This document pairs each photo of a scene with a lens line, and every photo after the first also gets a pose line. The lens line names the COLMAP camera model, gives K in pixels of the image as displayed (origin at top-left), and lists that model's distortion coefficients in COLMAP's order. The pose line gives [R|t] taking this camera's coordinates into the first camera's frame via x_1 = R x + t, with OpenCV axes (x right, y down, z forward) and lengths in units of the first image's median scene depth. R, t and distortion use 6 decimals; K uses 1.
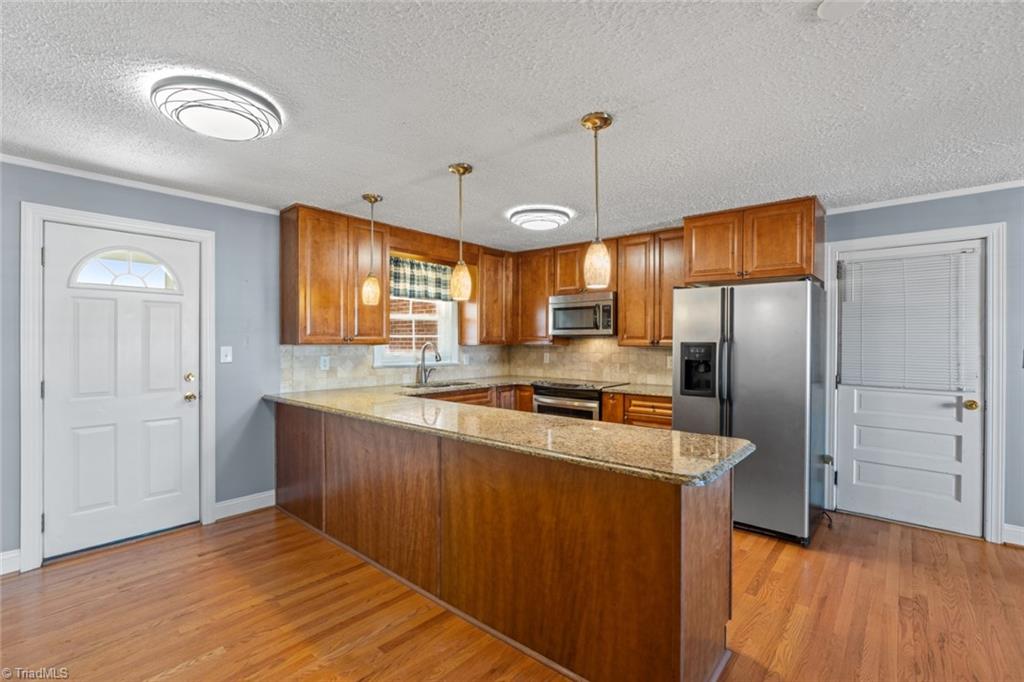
lens RADIAL K [[461.4, 0, 508.4], [0, 461.4, 342.1], [0, 0, 1]] dist [-0.032083, 0.013706]
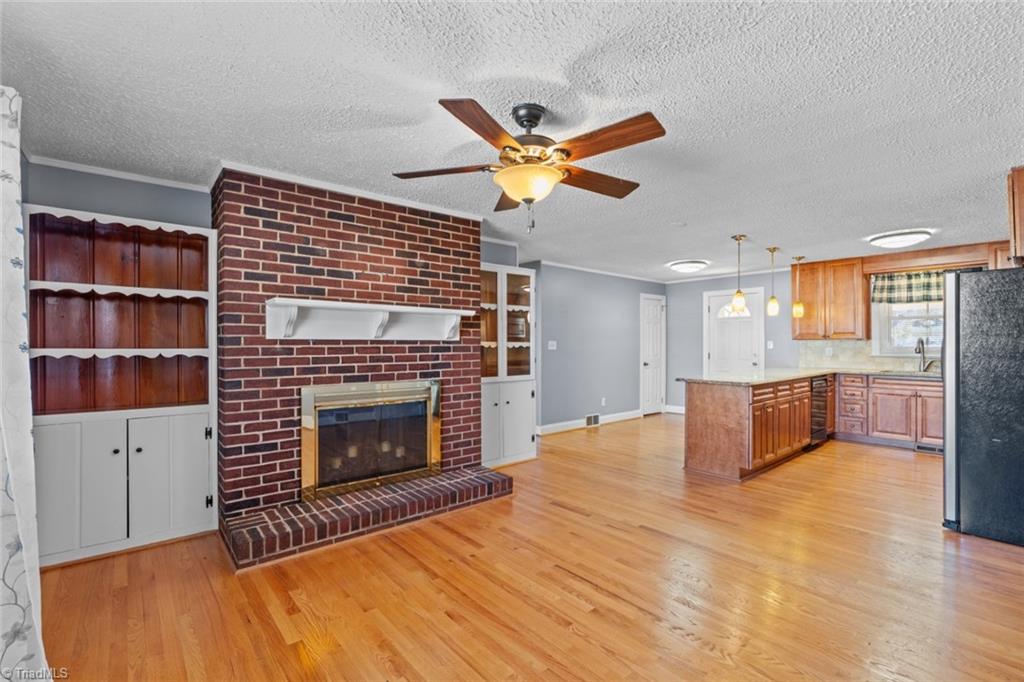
lens RADIAL K [[461.4, 0, 508.4], [0, 461.4, 342.1], [0, 0, 1]] dist [-0.032083, 0.013706]
pose [[-0.147482, -0.005042, -0.989052, 1.282643], [-0.000054, 0.999987, -0.005090, 0.019754], [0.989065, -0.000697, -0.147481, 0.110695]]
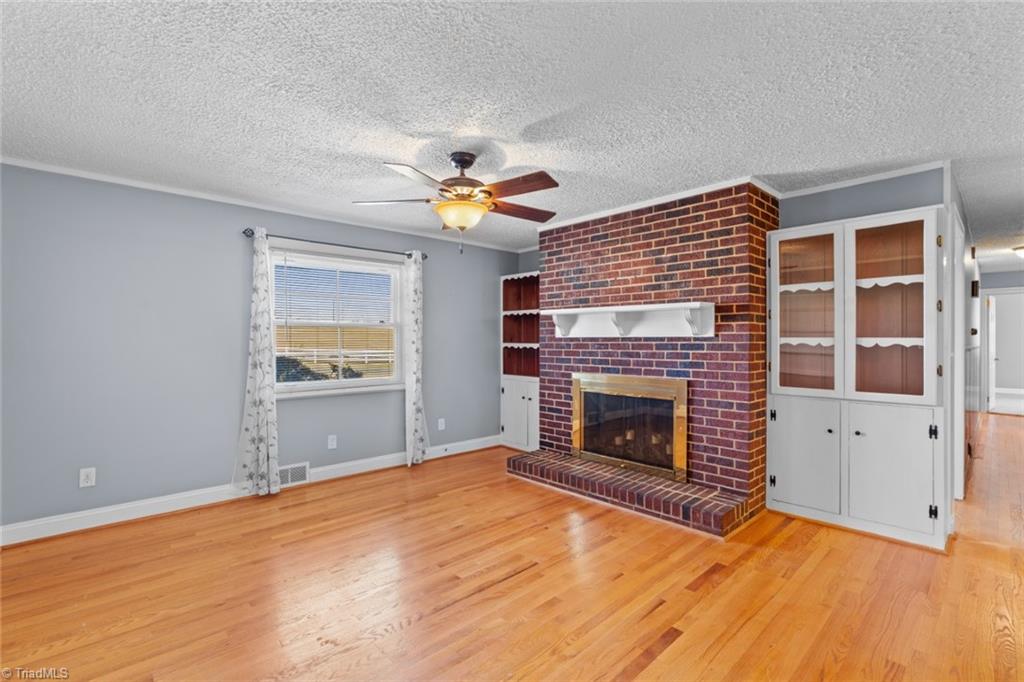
lens RADIAL K [[461.4, 0, 508.4], [0, 461.4, 342.1], [0, 0, 1]] dist [-0.032083, 0.013706]
pose [[-0.994478, -0.000698, 0.104944, 0.636711], [-0.000332, 0.999994, 0.003502, 0.017989], [-0.104946, 0.003448, -0.994472, 0.697457]]
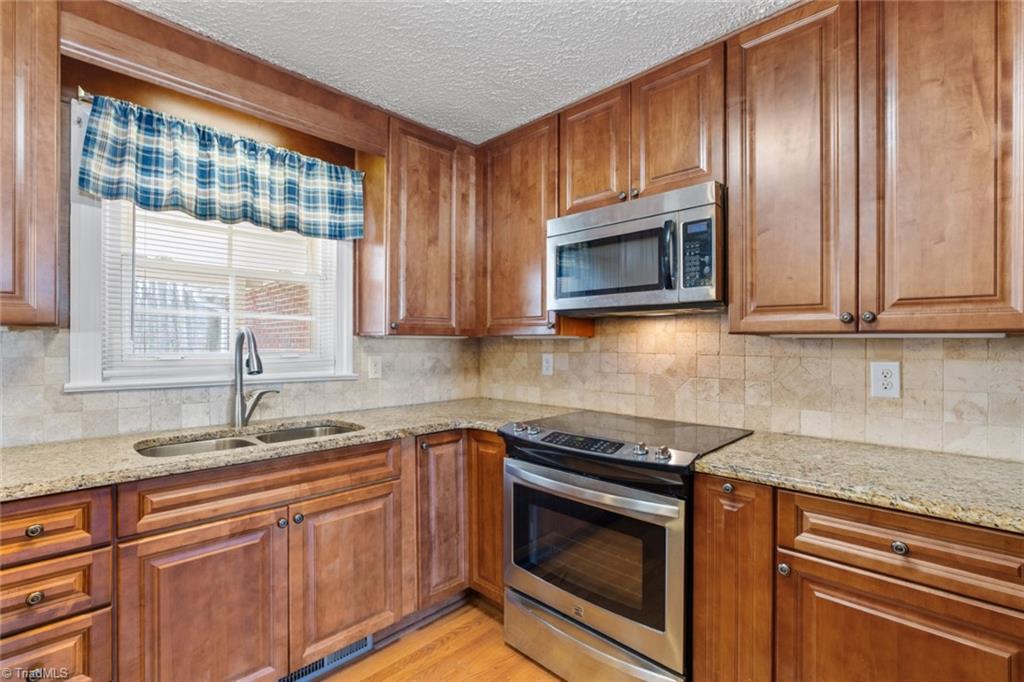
lens RADIAL K [[461.4, 0, 508.4], [0, 461.4, 342.1], [0, 0, 1]] dist [-0.032083, 0.013706]
pose [[0.998019, -0.002083, -0.062871, 0.093210], [0.001737, 0.999983, -0.005564, 0.018157], [0.062882, 0.005444, 0.998006, 0.671452]]
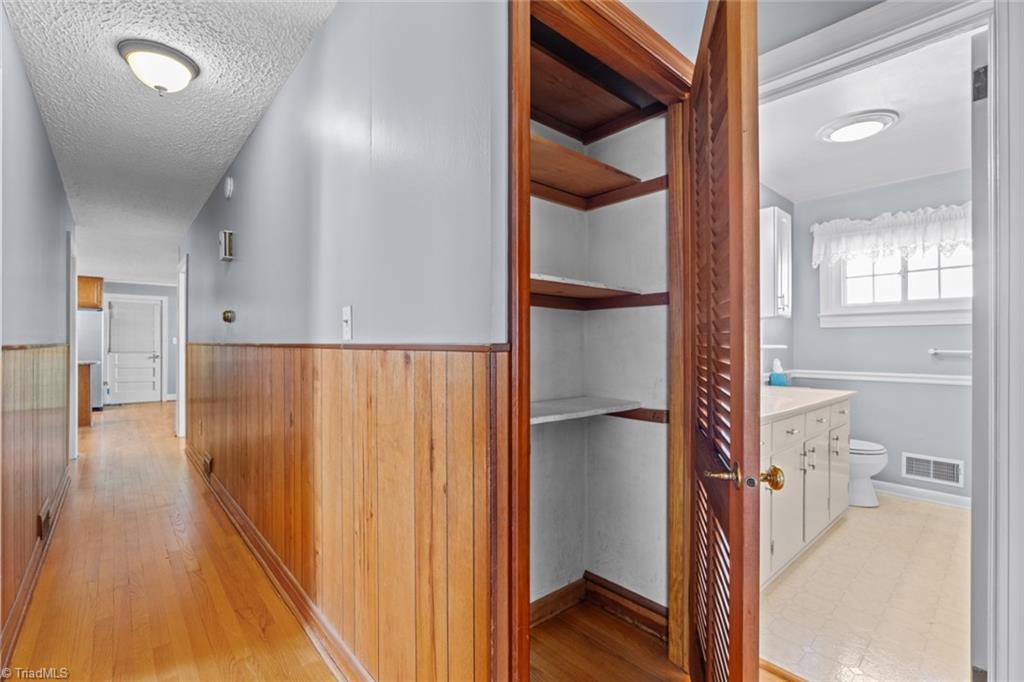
lens RADIAL K [[461.4, 0, 508.4], [0, 461.4, 342.1], [0, 0, 1]] dist [-0.032083, 0.013706]
pose [[0.113641, -0.001195, 0.993521, -1.220871], [-0.000946, 0.999999, 0.001311, 0.027658], [-0.993521, -0.001089, 0.113640, -1.180310]]
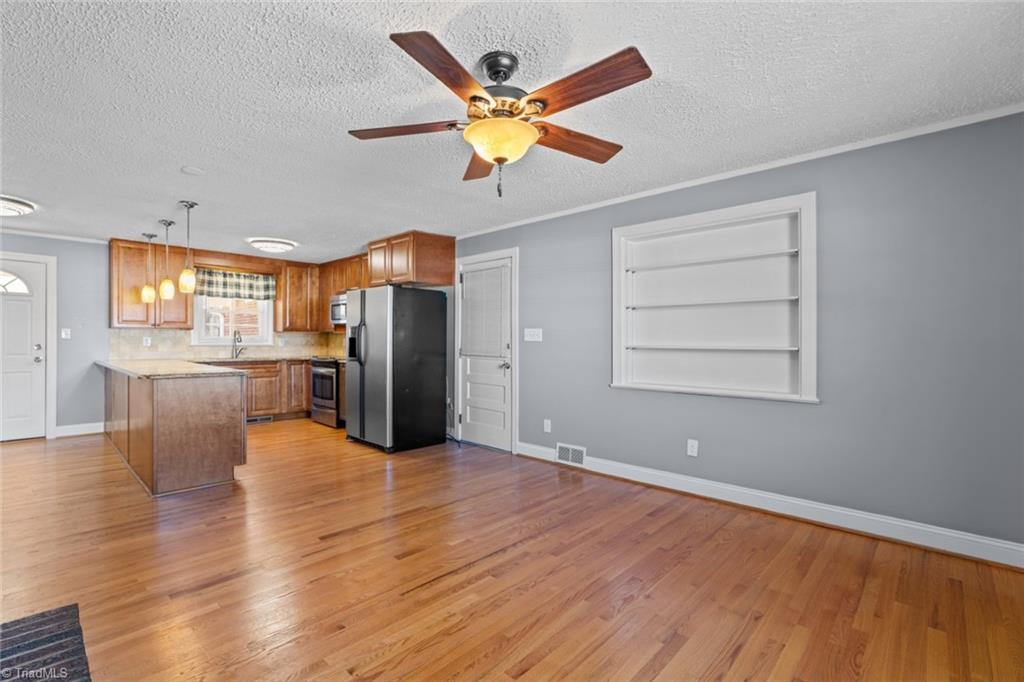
lens RADIAL K [[461.4, 0, 508.4], [0, 461.4, 342.1], [0, 0, 1]] dist [-0.032083, 0.013706]
pose [[0.998984, 0.002171, -0.045018, 0.800365], [-0.002120, 0.999997, 0.001177, 0.041313], [0.045021, -0.001080, 0.998985, -0.407724]]
